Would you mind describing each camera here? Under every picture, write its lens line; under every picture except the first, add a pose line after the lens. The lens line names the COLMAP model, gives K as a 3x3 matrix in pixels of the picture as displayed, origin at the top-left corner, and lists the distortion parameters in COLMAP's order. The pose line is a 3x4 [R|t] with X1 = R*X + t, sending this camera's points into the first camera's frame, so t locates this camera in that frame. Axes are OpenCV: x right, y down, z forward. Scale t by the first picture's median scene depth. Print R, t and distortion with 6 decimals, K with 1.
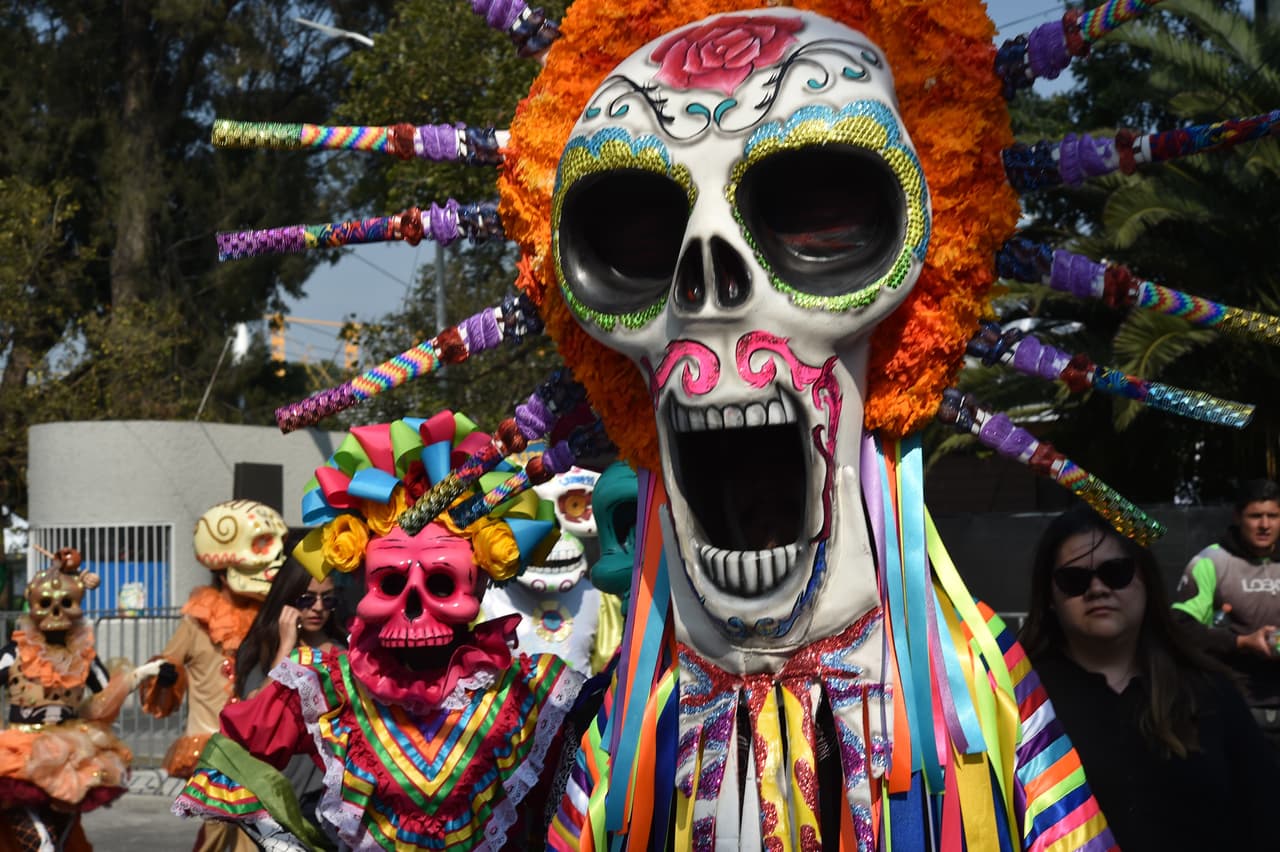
lens RADIAL K [[2198.6, 0, 640.0], [0, 2198.6, 426.0], [0, 0, 1]] dist [-0.039725, 0.955377]
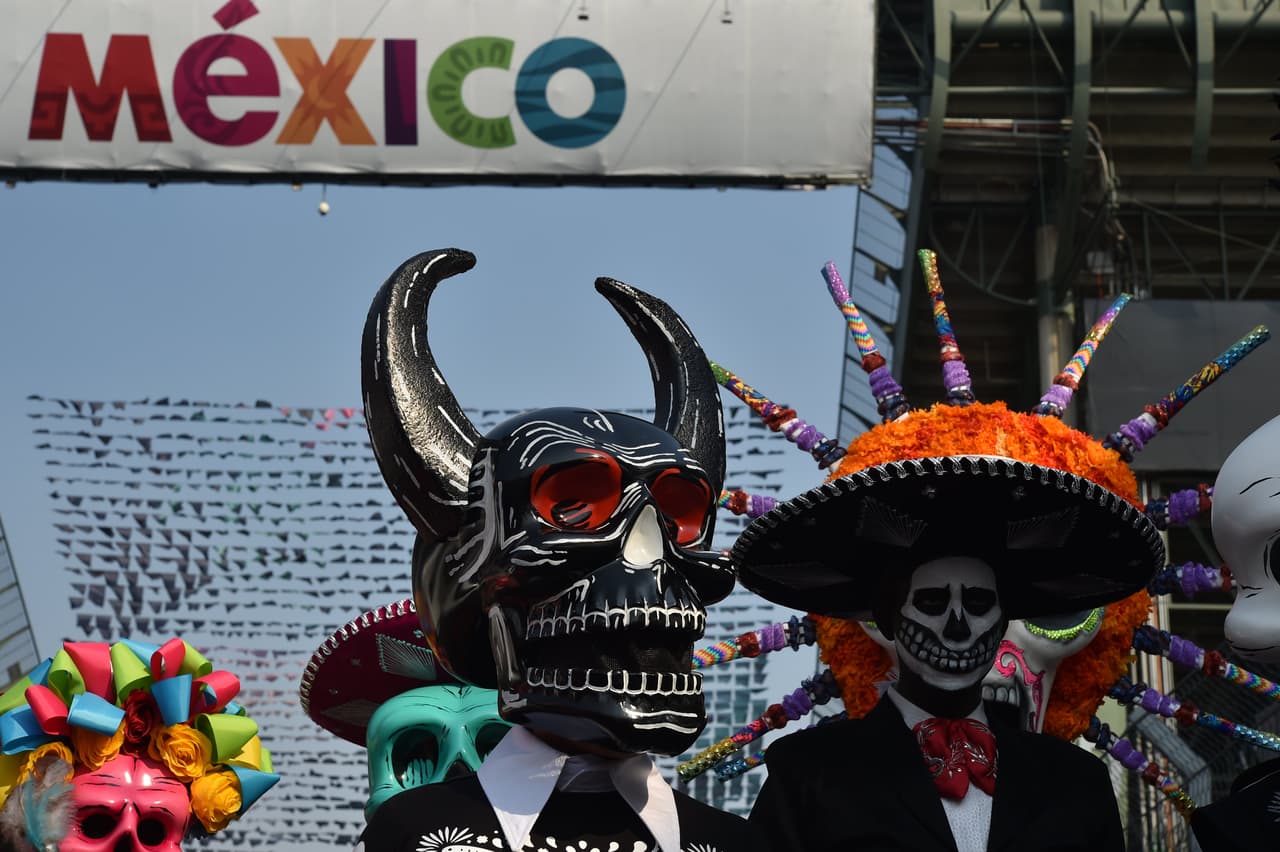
lens RADIAL K [[2198.6, 0, 640.0], [0, 2198.6, 426.0], [0, 0, 1]] dist [-0.039725, 0.955377]
pose [[0.967505, 0.190565, 0.166191, -0.464178], [-0.128390, 0.936477, -0.326383, 0.340051], [-0.217832, 0.294440, 0.930513, -0.404290]]
